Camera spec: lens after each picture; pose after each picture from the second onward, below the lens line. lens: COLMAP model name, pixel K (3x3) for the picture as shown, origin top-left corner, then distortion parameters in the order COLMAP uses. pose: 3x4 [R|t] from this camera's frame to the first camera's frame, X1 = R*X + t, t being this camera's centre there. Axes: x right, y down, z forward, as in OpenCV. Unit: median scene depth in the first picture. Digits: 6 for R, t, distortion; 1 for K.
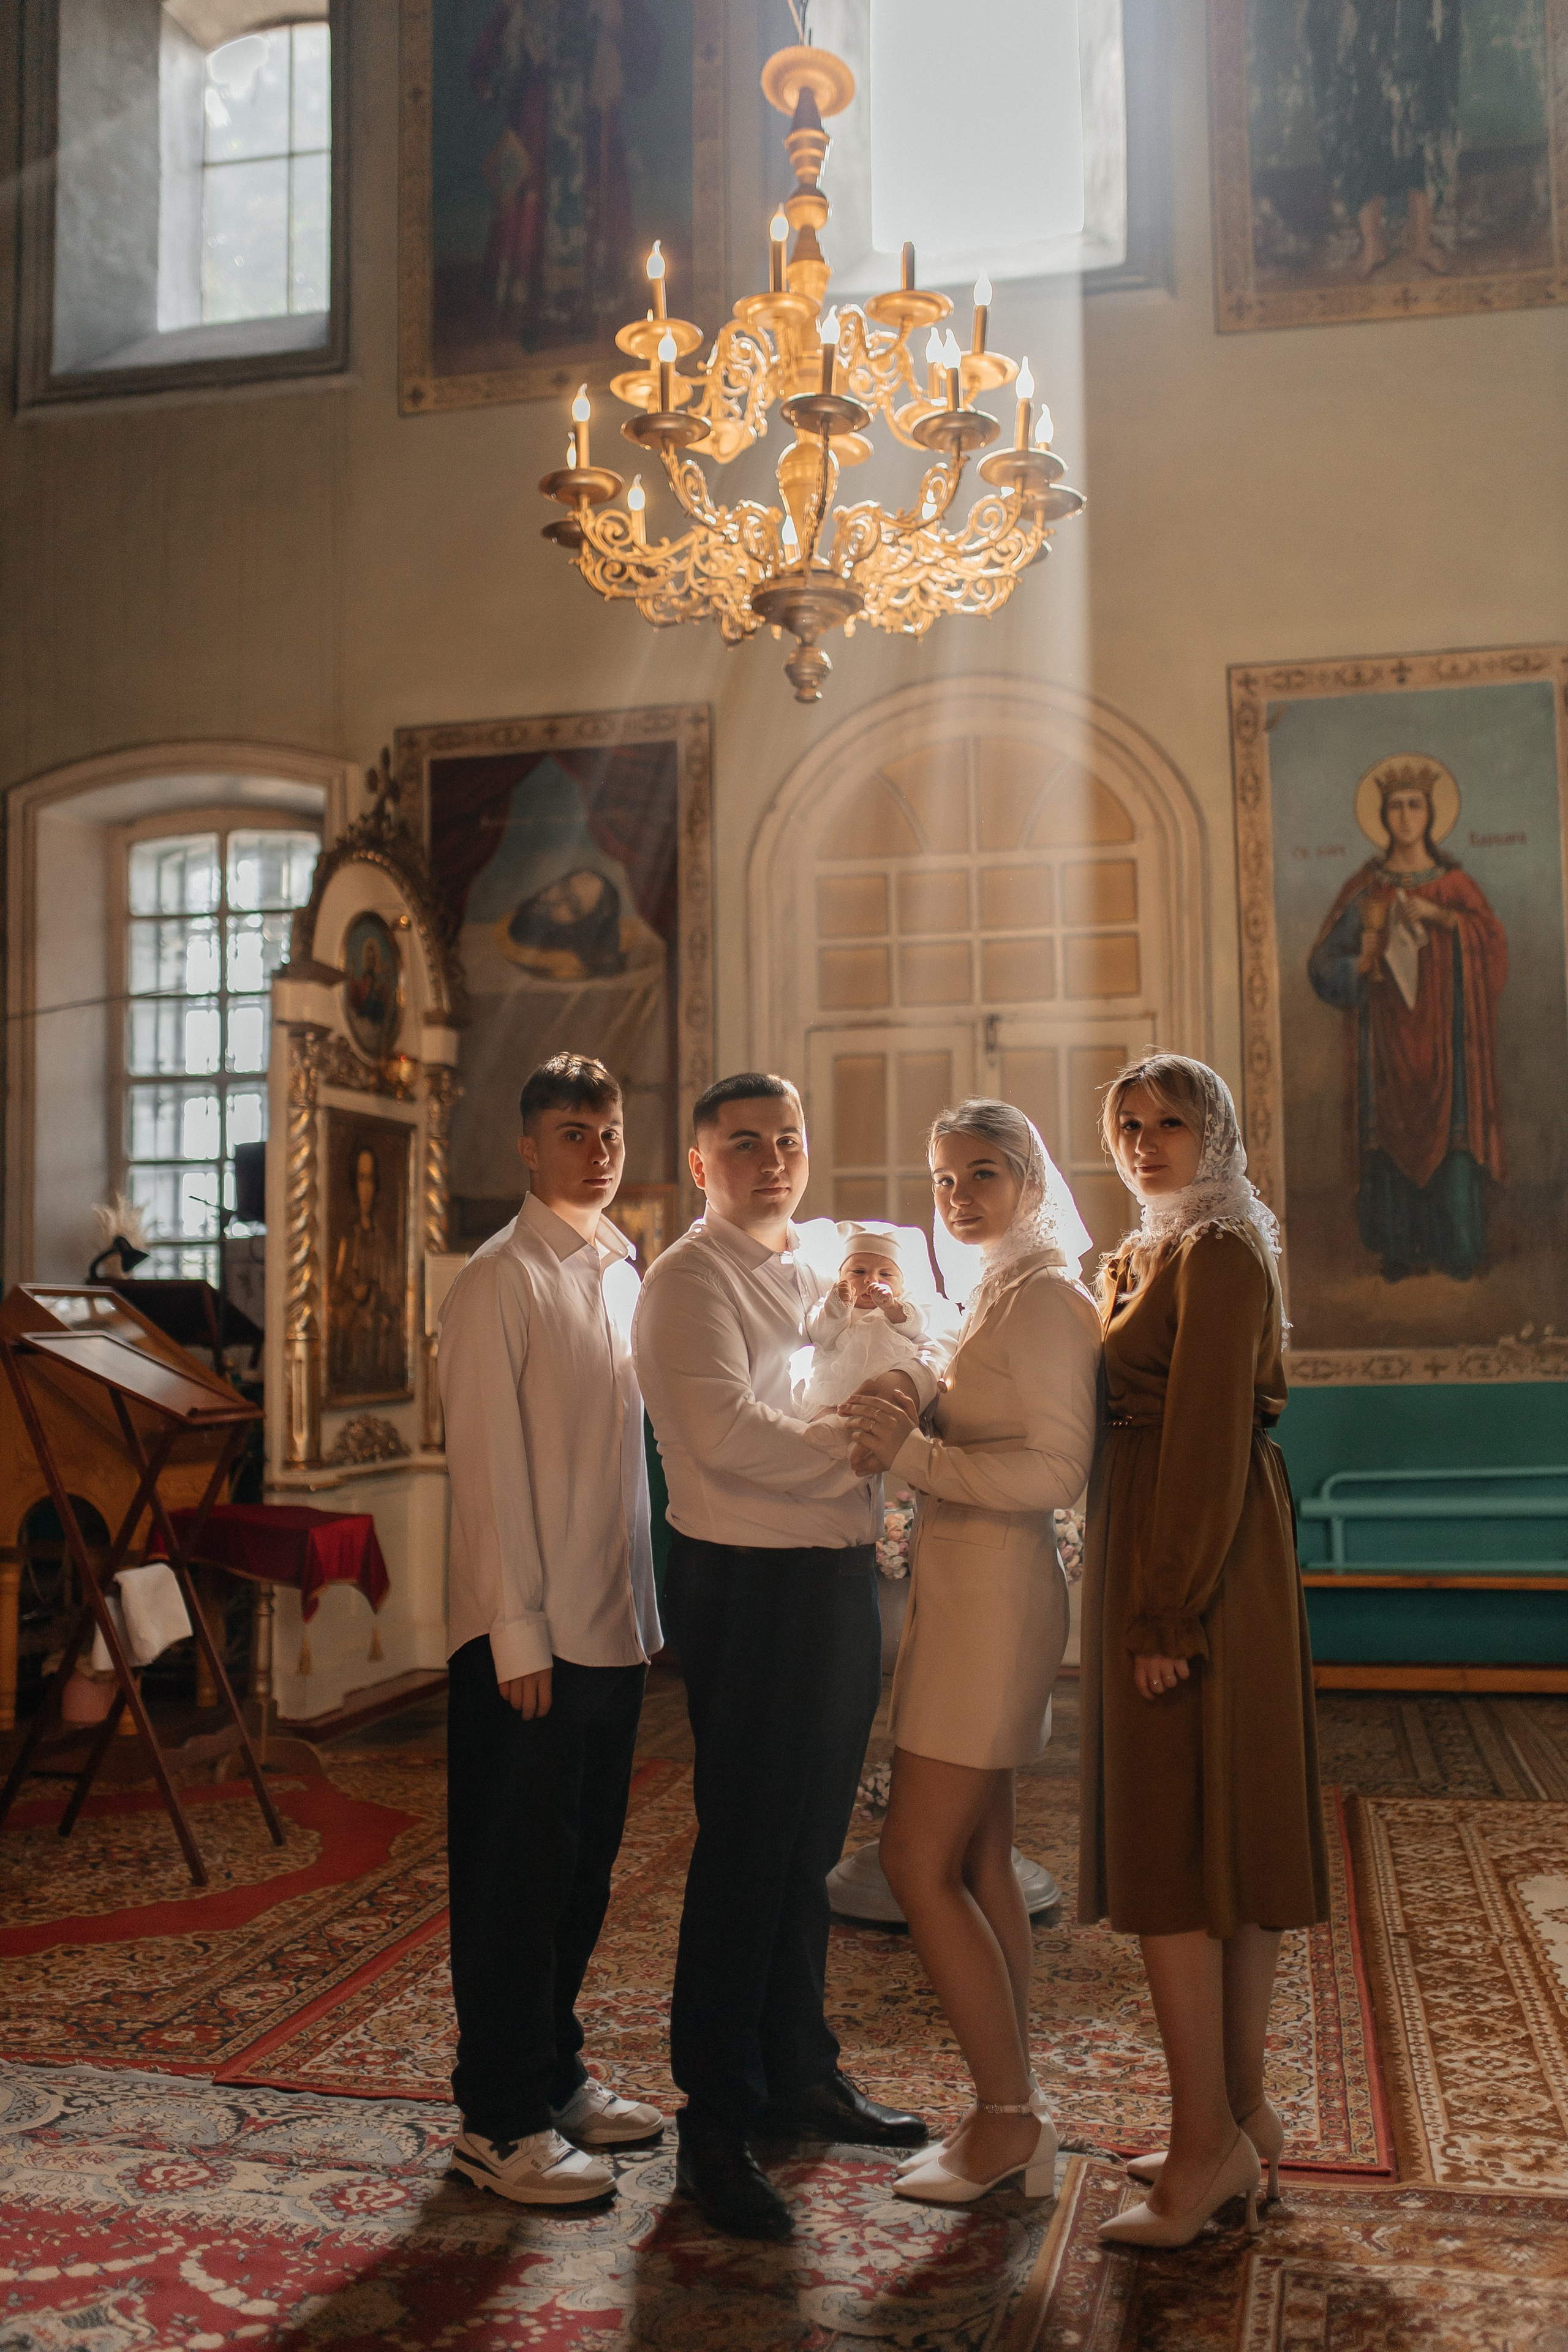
lens RADIAL K [[2232.5, 0, 791.2], [0, 2232.5, 1171.8], [0, 0, 1]] dist [0.000986, 0.003342]
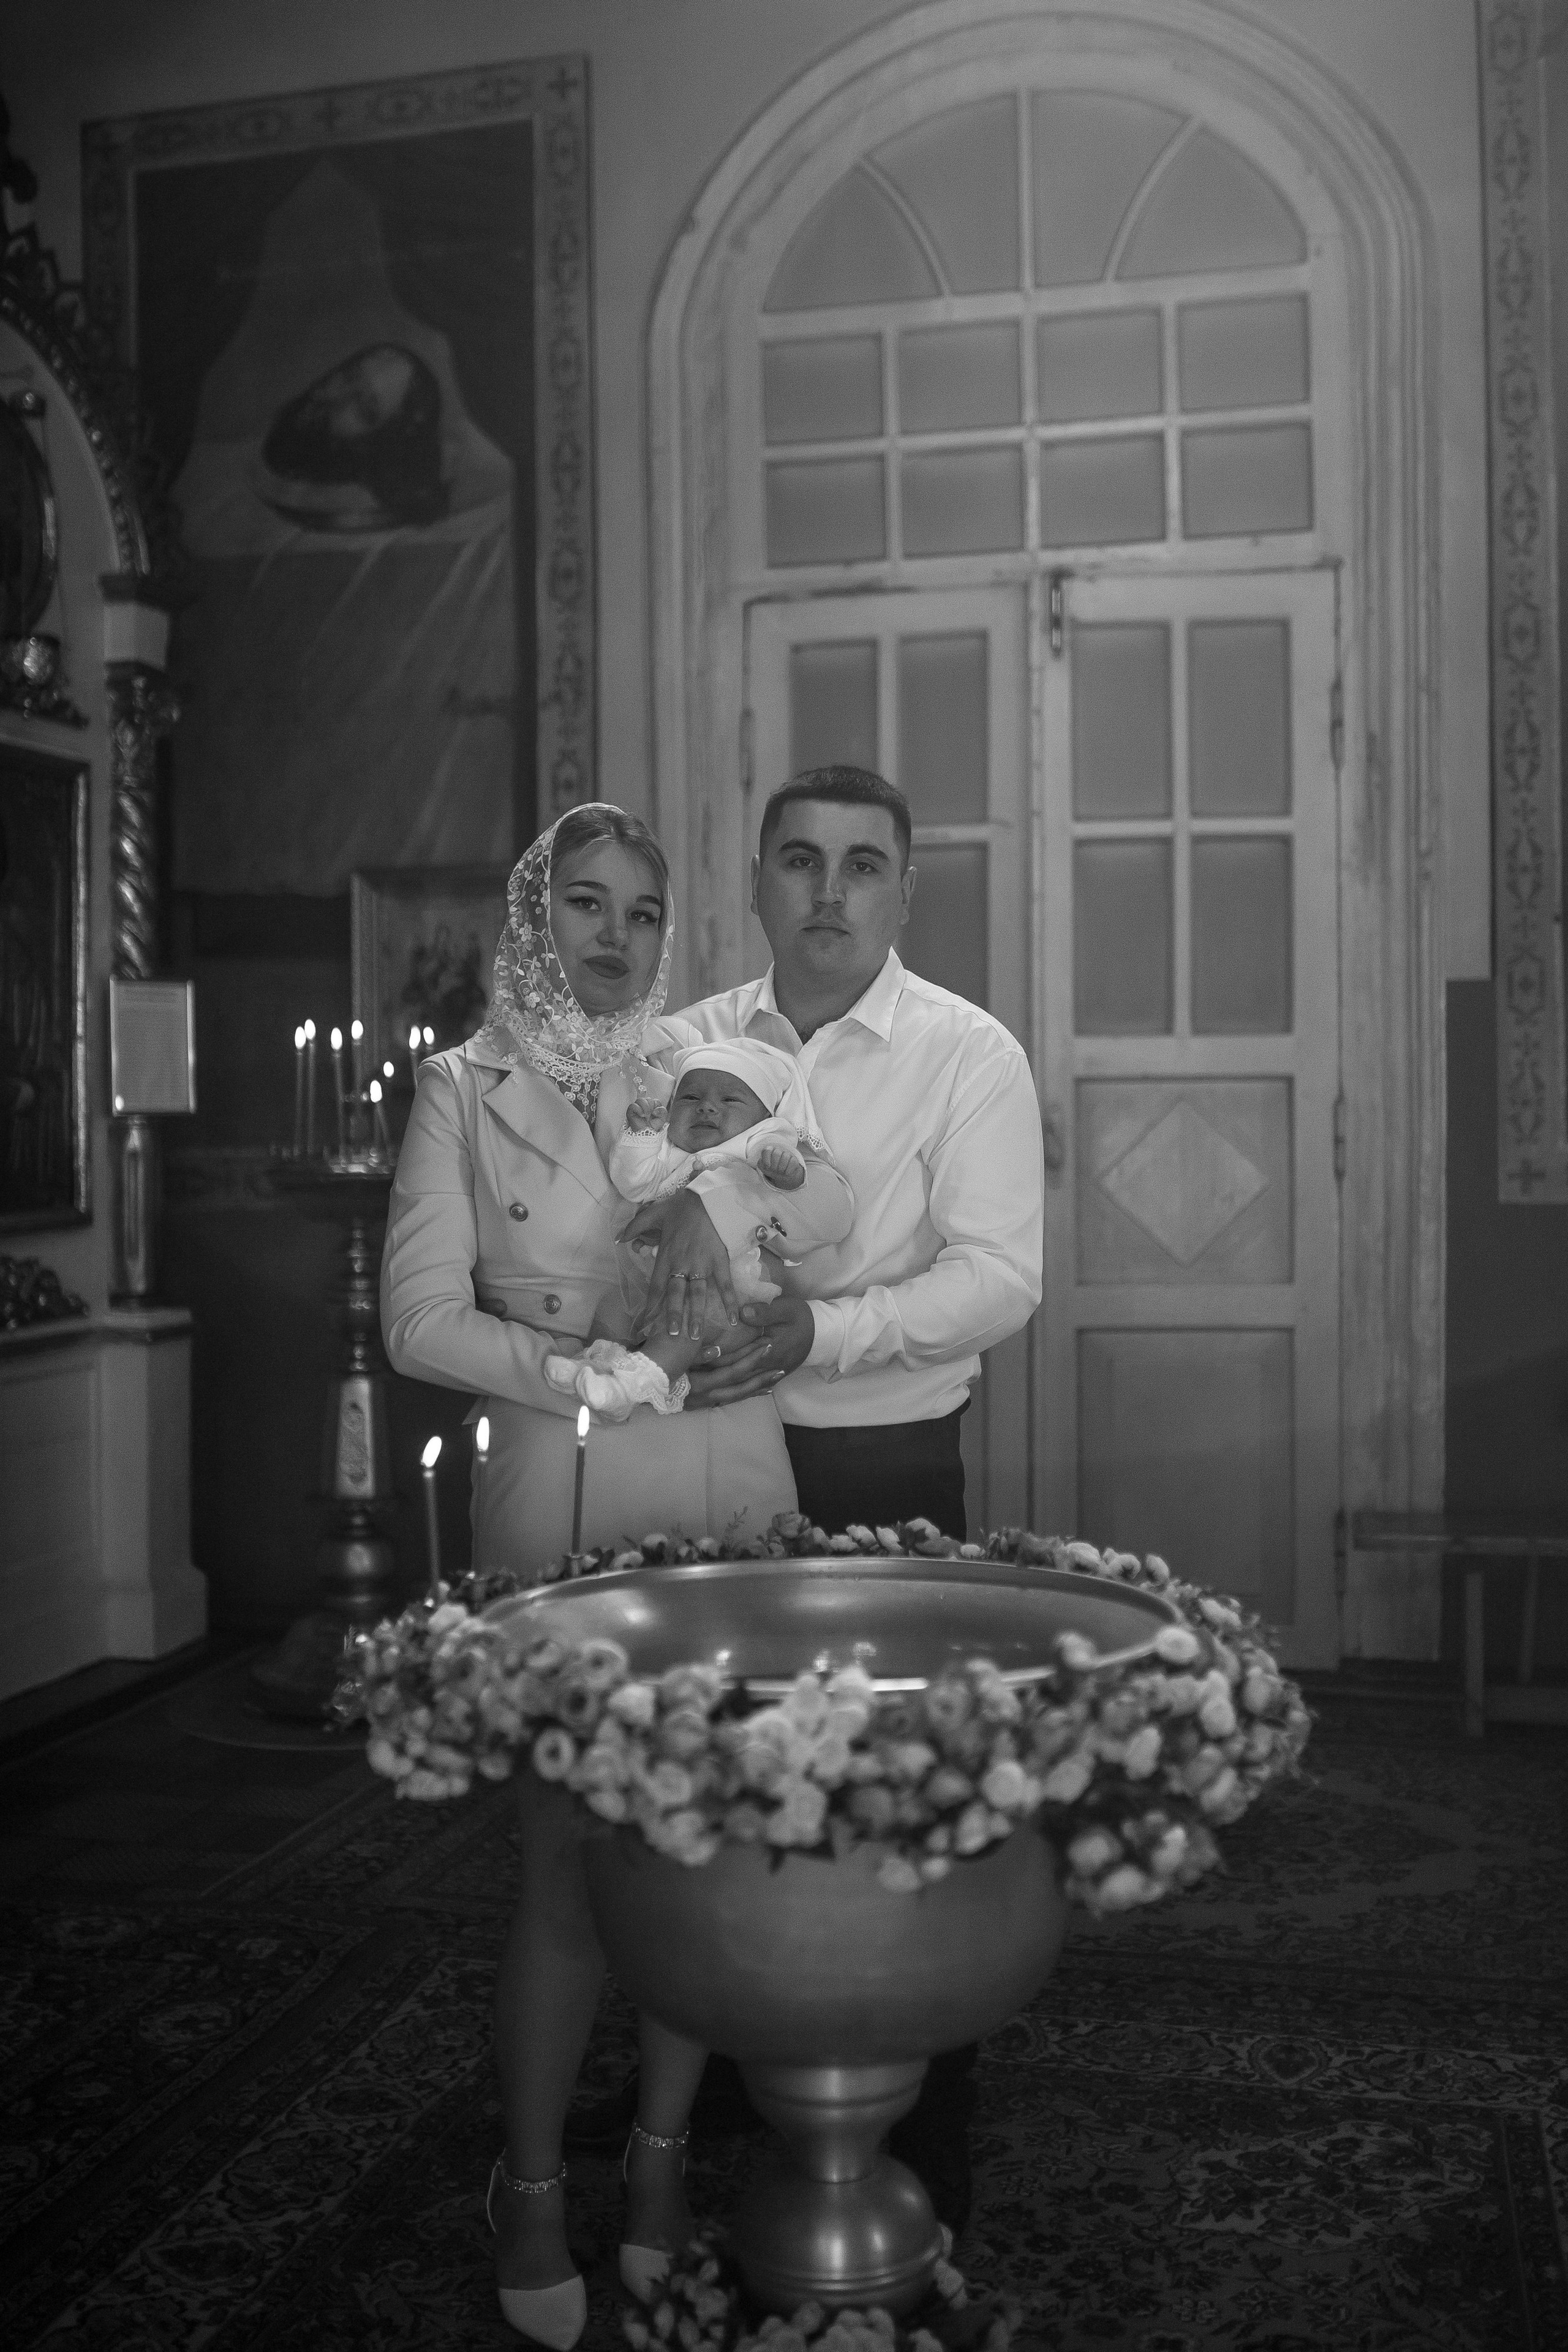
lens RADIAL K [[2361.5, 0, 785.6], [0, 2361.5, 1148.1], [0, 0, 1]] dist [-0.035083, 0.014631]
pose [[0.999308, -0.000273, -0.037200, 0.065558], [0.003658, 0.995848, 0.090958, 0.038324], [0.037020, -0.091031, 0.995160, 0.580355]]
